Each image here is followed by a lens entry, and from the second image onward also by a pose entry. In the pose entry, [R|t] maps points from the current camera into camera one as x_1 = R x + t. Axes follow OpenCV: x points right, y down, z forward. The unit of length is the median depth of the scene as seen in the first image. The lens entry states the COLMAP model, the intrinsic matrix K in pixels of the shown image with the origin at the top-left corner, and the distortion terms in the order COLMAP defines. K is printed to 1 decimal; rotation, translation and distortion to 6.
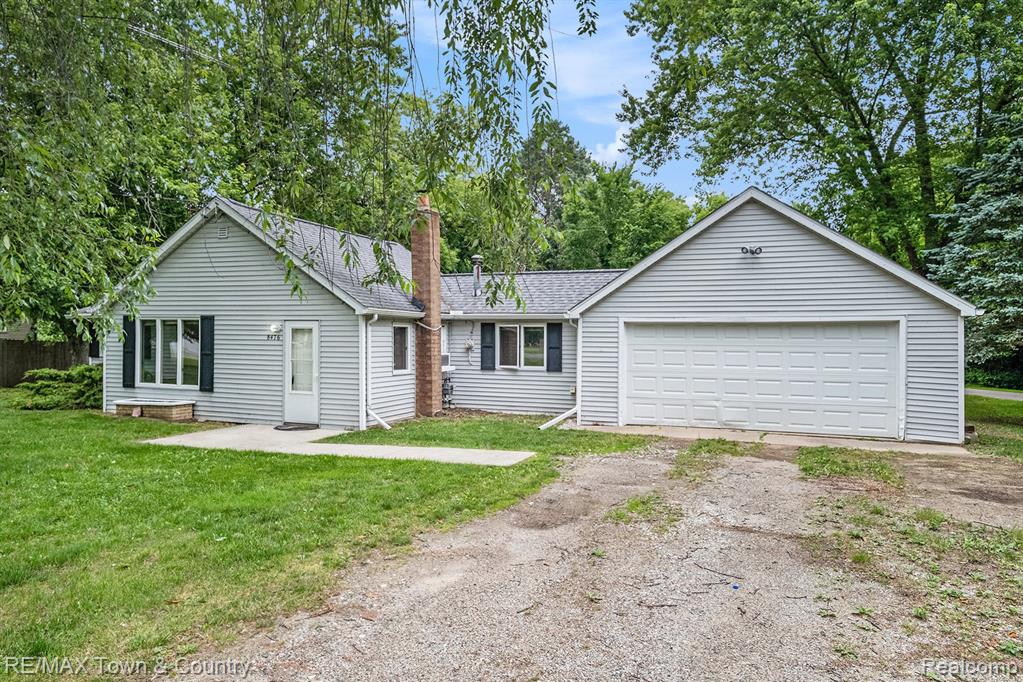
lens RADIAL K [[674.7, 0, 511.5], [0, 674.7, 339.7], [0, 0, 1]] dist [-0.010119, -0.000413]
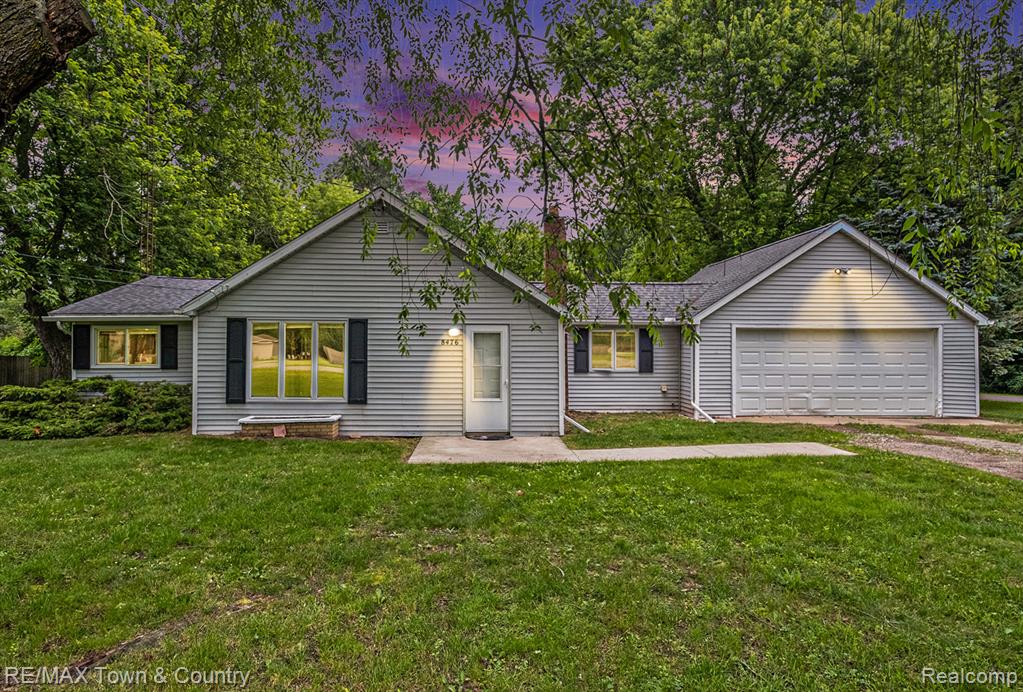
lens RADIAL K [[613.8, 0, 511.5], [0, 613.8, 342.8], [0, 0, 1]] dist [0.007179, 0.001037]
pose [[0.918347, -0.004186, 0.395754, -0.610207], [0.004383, 0.999990, 0.000406, -0.003285], [-0.395752, 0.001362, 0.918357, 0.177443]]
